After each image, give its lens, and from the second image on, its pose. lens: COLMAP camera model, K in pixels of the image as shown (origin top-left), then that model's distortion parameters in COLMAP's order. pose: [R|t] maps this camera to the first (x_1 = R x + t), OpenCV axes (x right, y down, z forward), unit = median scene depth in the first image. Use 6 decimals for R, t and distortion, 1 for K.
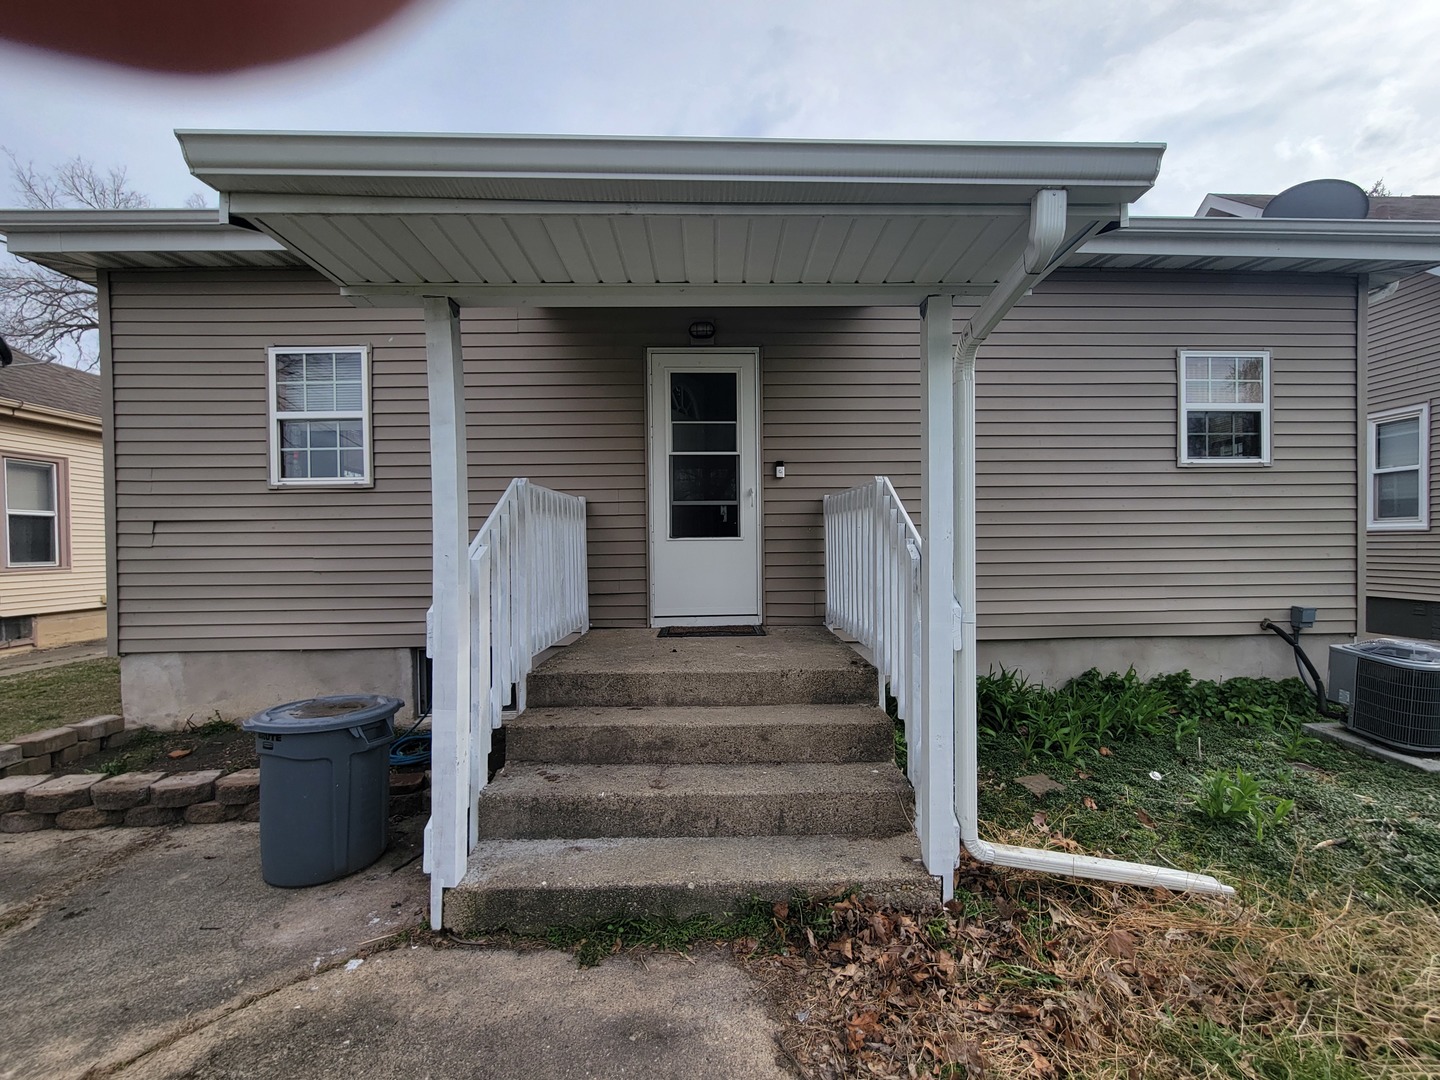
lens RADIAL K [[589.2, 0, 727.2], [0, 589.2, 544.8], [0, 0, 1]] dist [-0.001947, 0.000167]
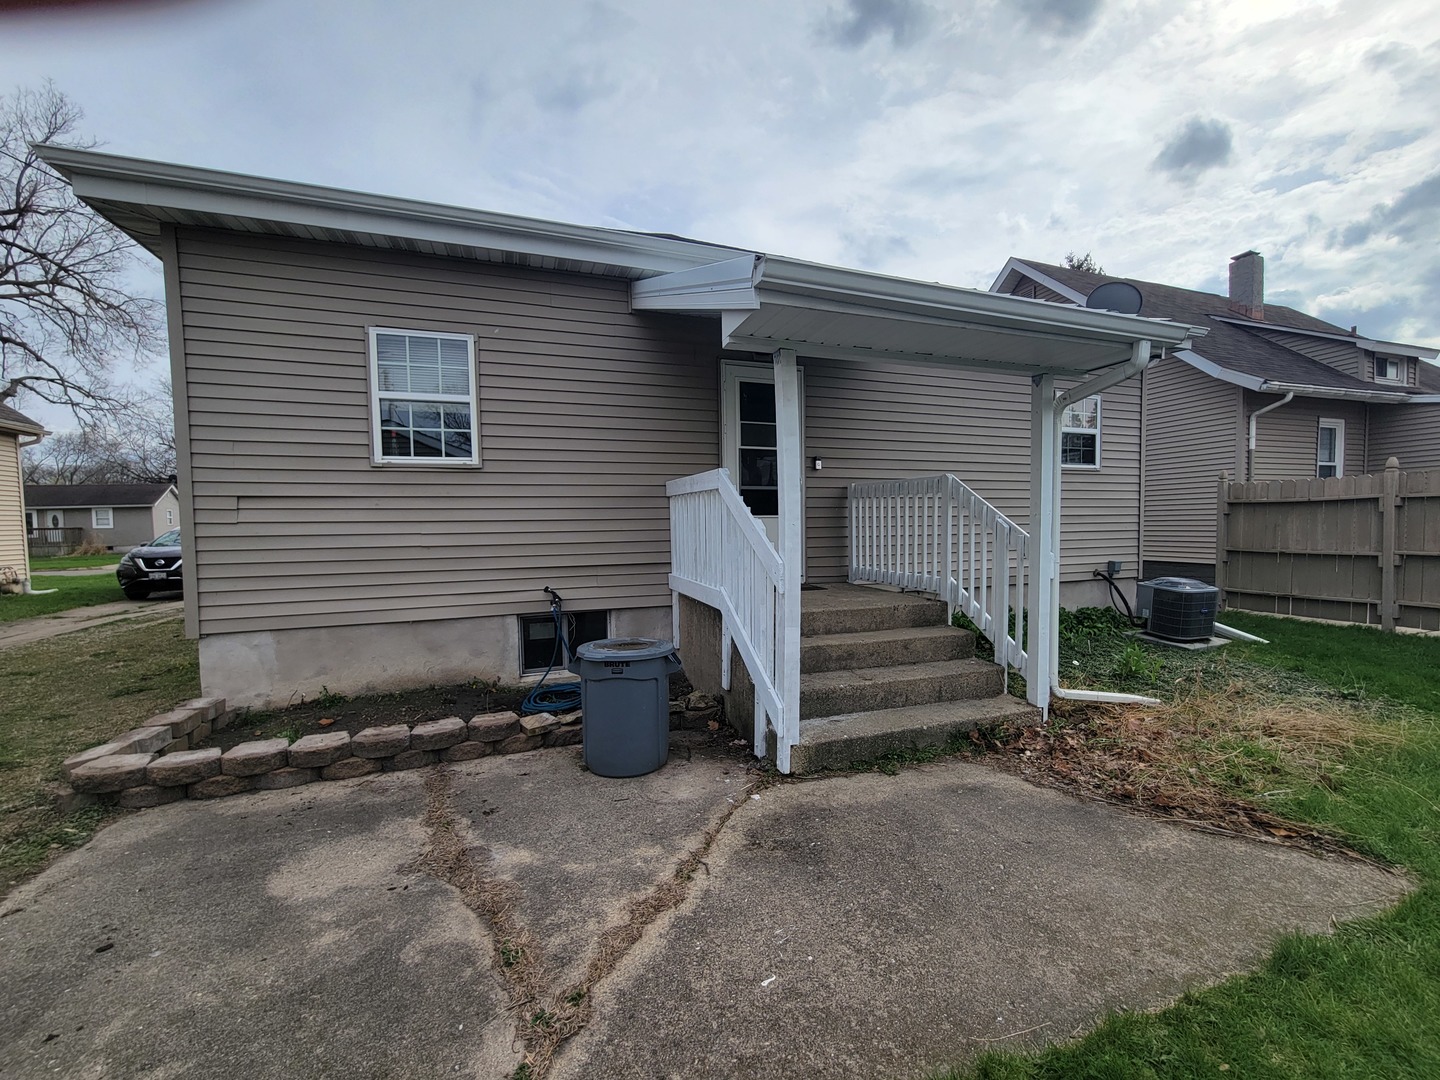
lens RADIAL K [[589.2, 0, 727.2], [0, 589.2, 544.8], [0, 0, 1]] dist [-0.001947, 0.000167]
pose [[0.948737, -0.012225, 0.315829, -0.571569], [0.002537, 0.999514, 0.031068, 0.012137], [-0.316055, -0.028674, 0.948307, -0.186558]]
